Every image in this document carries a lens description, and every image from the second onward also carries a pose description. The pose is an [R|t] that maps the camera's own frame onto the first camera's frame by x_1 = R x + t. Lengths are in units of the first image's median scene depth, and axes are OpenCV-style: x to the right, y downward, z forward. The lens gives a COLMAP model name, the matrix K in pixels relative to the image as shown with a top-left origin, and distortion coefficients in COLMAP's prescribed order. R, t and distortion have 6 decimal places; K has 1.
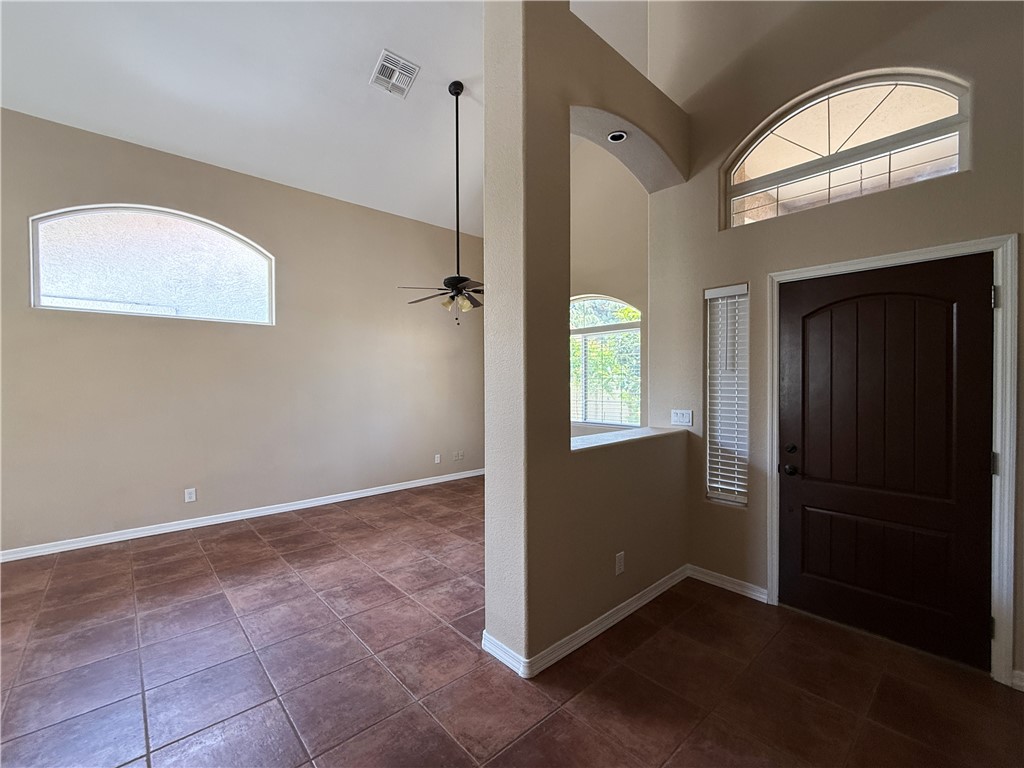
lens RADIAL K [[440.9, 0, 515.2], [0, 440.9, 385.5], [0, 0, 1]] dist [0.002020, -0.000014]
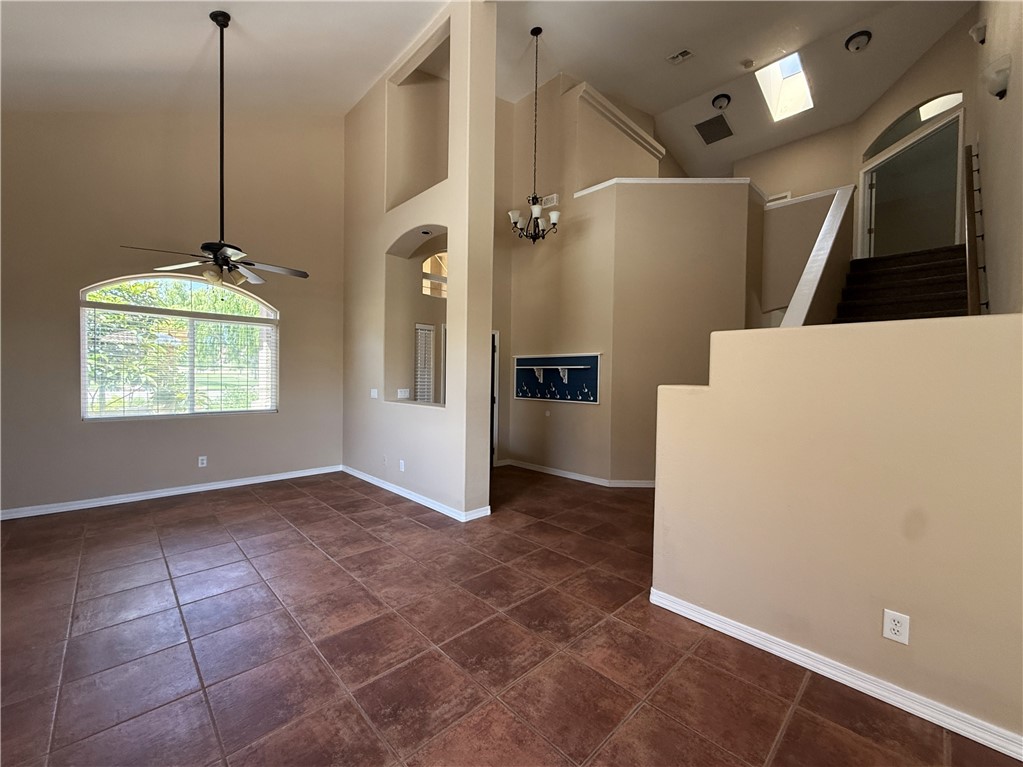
lens RADIAL K [[414.3, 0, 509.8], [0, 414.3, 384.5], [0, 0, 1]] dist [0.000162, 0.000110]
pose [[-0.030891, -0.014876, 0.999412, -1.109509], [-0.003885, 0.999883, 0.014763, 0.010078], [-0.999515, -0.003427, -0.030945, 0.555271]]
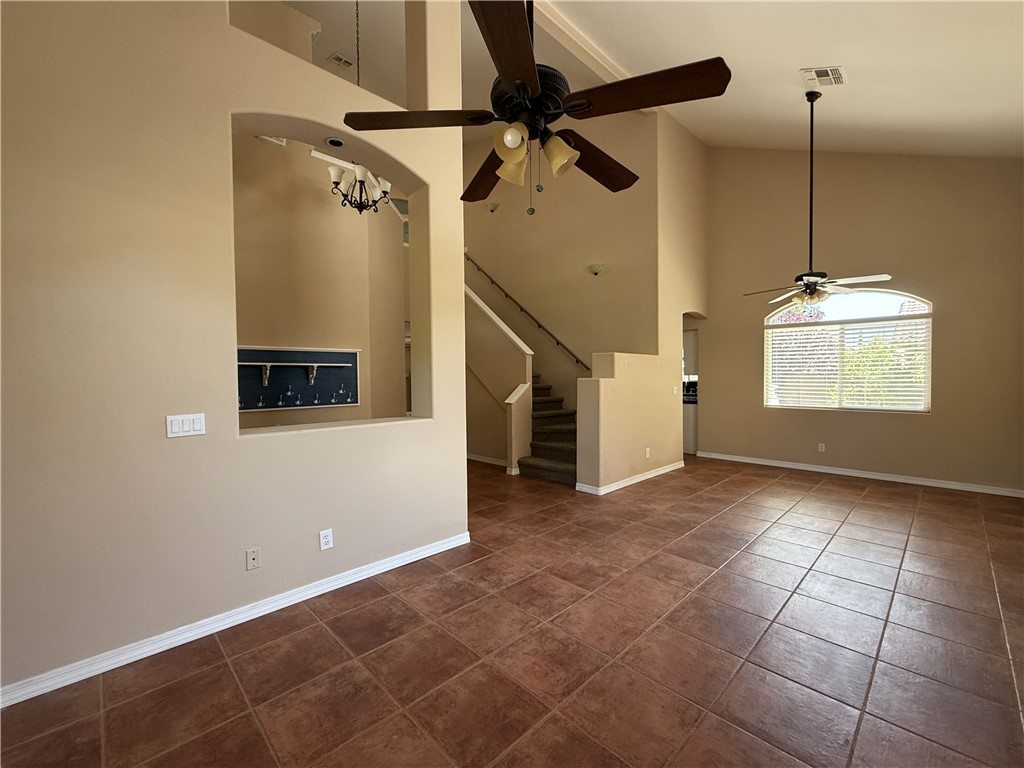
lens RADIAL K [[428.6, 0, 512.0], [0, 428.6, 384.0], [0, 0, 1]] dist [0.000129, -0.000057]
pose [[-0.999320, 0.013239, -0.034406, -0.114438], [0.012124, 0.999401, 0.032429, -0.008482], [0.034815, 0.031990, -0.998882, 1.603518]]
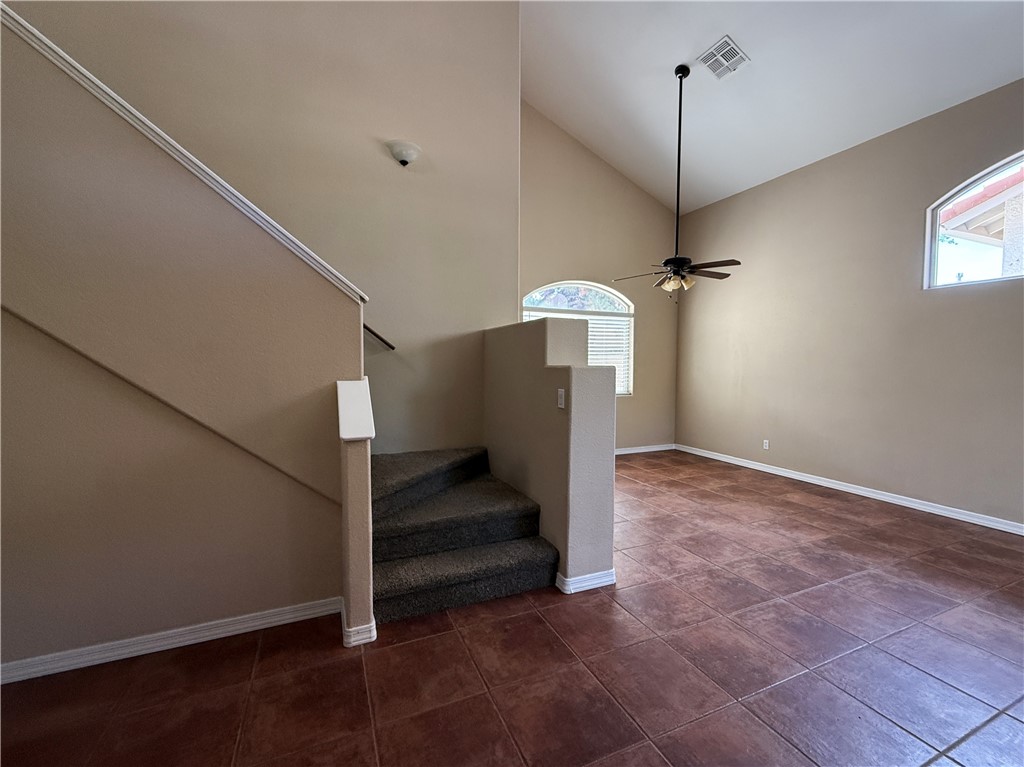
lens RADIAL K [[437.1, 0, 509.6], [0, 437.1, 384.8], [0, 0, 1]] dist [-0.001500, -0.000775]
pose [[-0.321526, 0.051677, -0.945489, 0.302466], [-0.011157, 0.998234, 0.058354, 0.011655], [0.946835, 0.029311, -0.320382, 0.355043]]
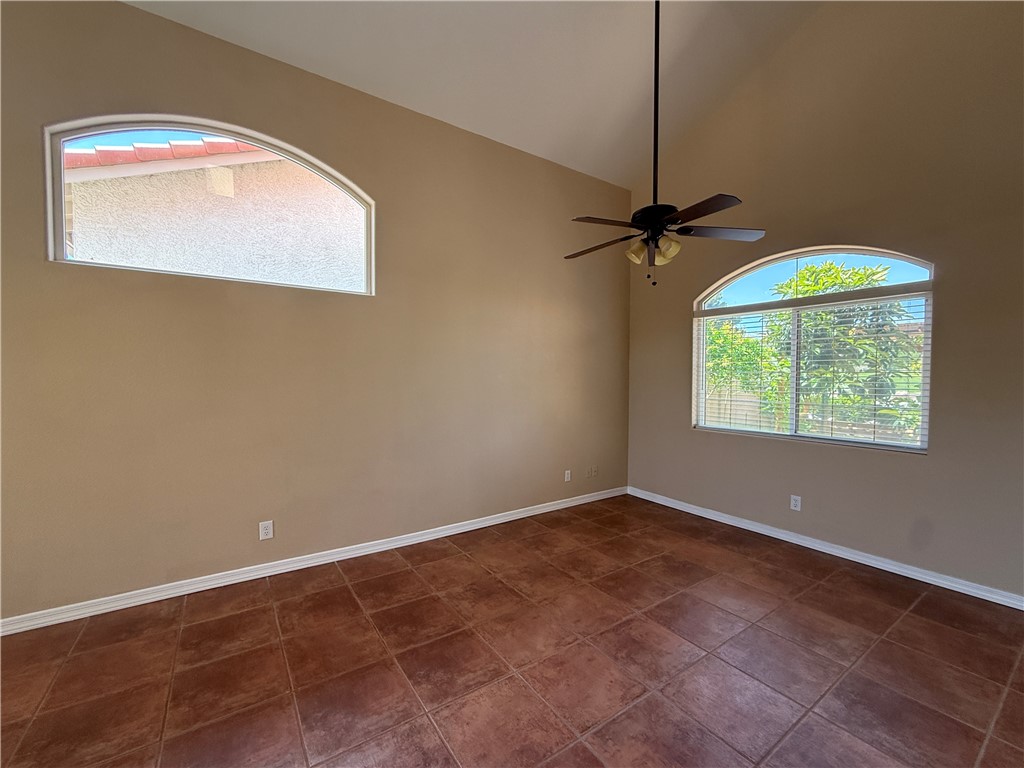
lens RADIAL K [[423.6, 0, 513.9], [0, 423.6, 385.7], [0, 0, 1]] dist [-0.000591, 0.000733]
pose [[0.990927, 0.011211, -0.133933, -0.287161], [-0.009260, 0.999842, 0.015184, -0.000999], [0.134082, -0.013806, 0.990874, 0.435090]]
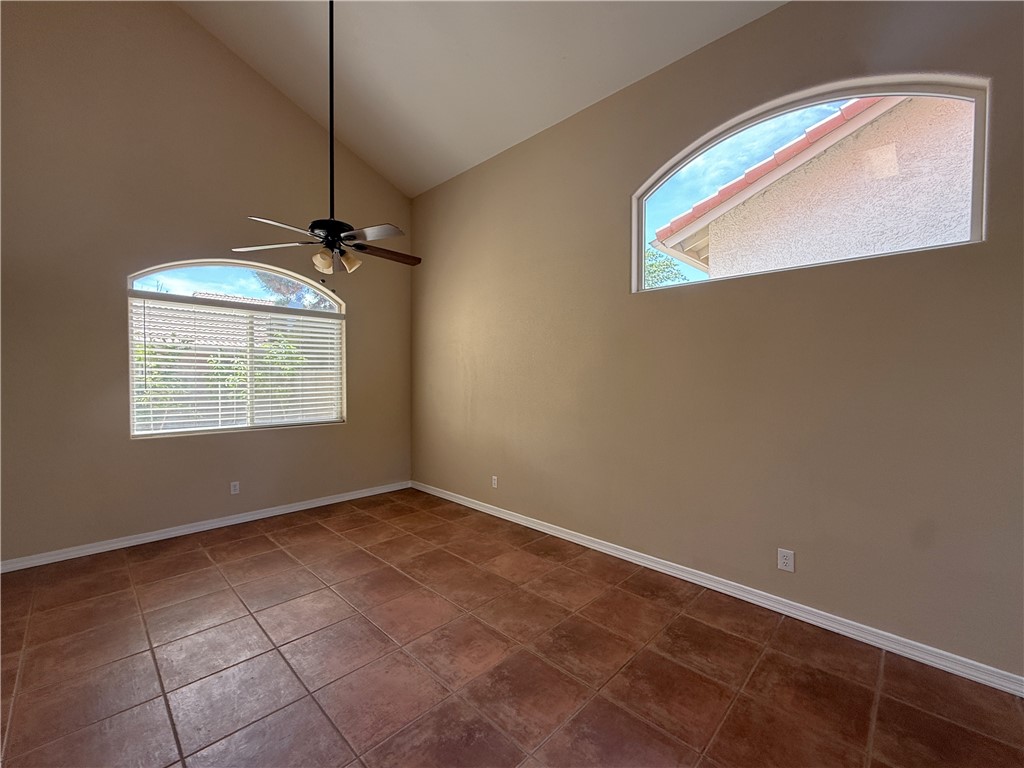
lens RADIAL K [[423.6, 0, 512.4], [0, 423.6, 385.7], [0, 0, 1]] dist [0.000544, -0.000054]
pose [[0.065749, 0.025236, -0.997517, -0.213123], [-0.014928, 0.999593, 0.024305, -0.000616], [0.997725, 0.013293, 0.066099, 0.676693]]
